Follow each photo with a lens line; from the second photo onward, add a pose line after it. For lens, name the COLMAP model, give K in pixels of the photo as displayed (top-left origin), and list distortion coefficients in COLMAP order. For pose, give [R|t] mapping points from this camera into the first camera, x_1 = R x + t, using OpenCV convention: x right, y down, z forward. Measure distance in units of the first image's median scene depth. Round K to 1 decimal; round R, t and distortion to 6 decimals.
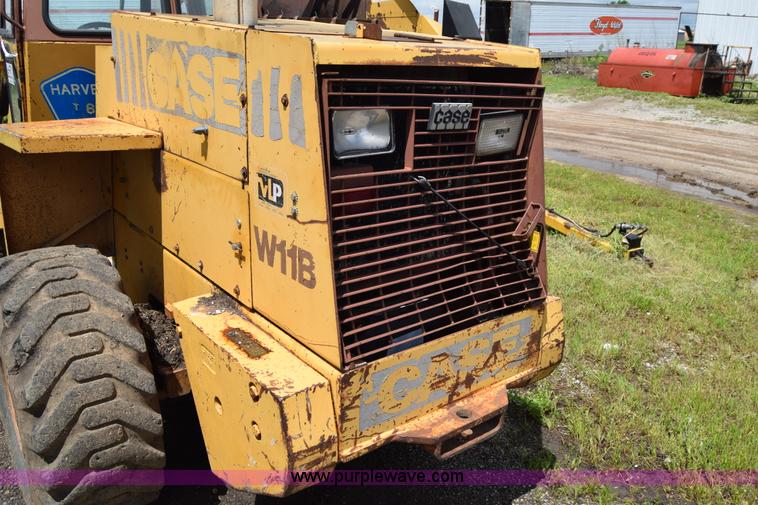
lens RADIAL K [[613.9, 0, 379.0], [0, 613.9, 252.5], [0, 0, 1]] dist [-0.082207, 0.016002]
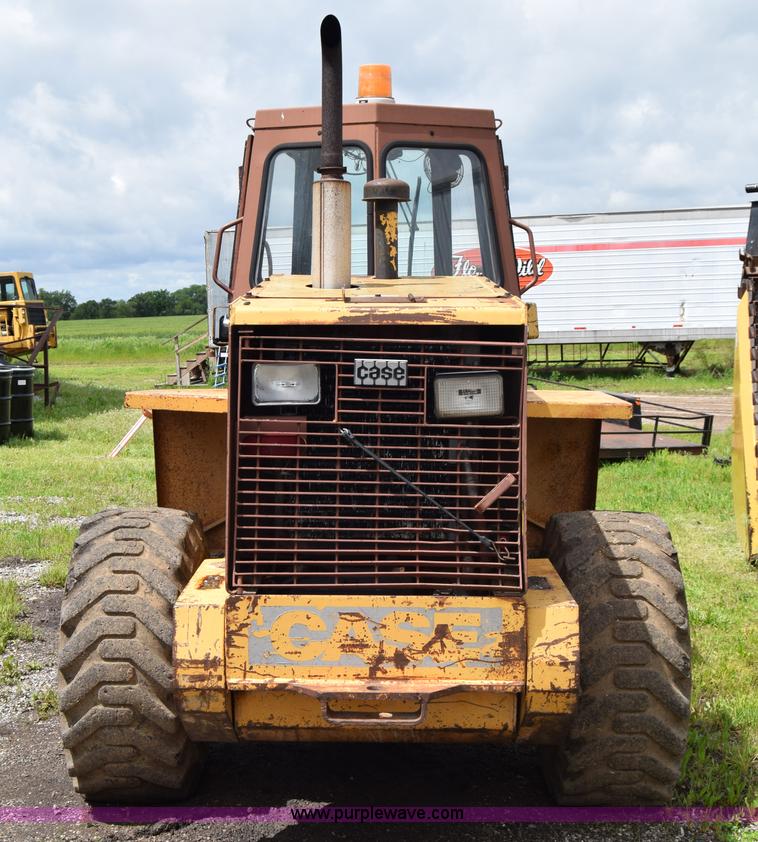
lens RADIAL K [[1387.9, 0, 379.0], [0, 1387.9, 421.0], [0, 0, 1]] dist [-0.087868, 0.009519]
pose [[0.784670, 0.022968, -0.619489, 1.478699], [-0.174726, 0.966992, -0.185463, 0.271702], [0.594781, 0.253768, 0.762783, -0.711085]]
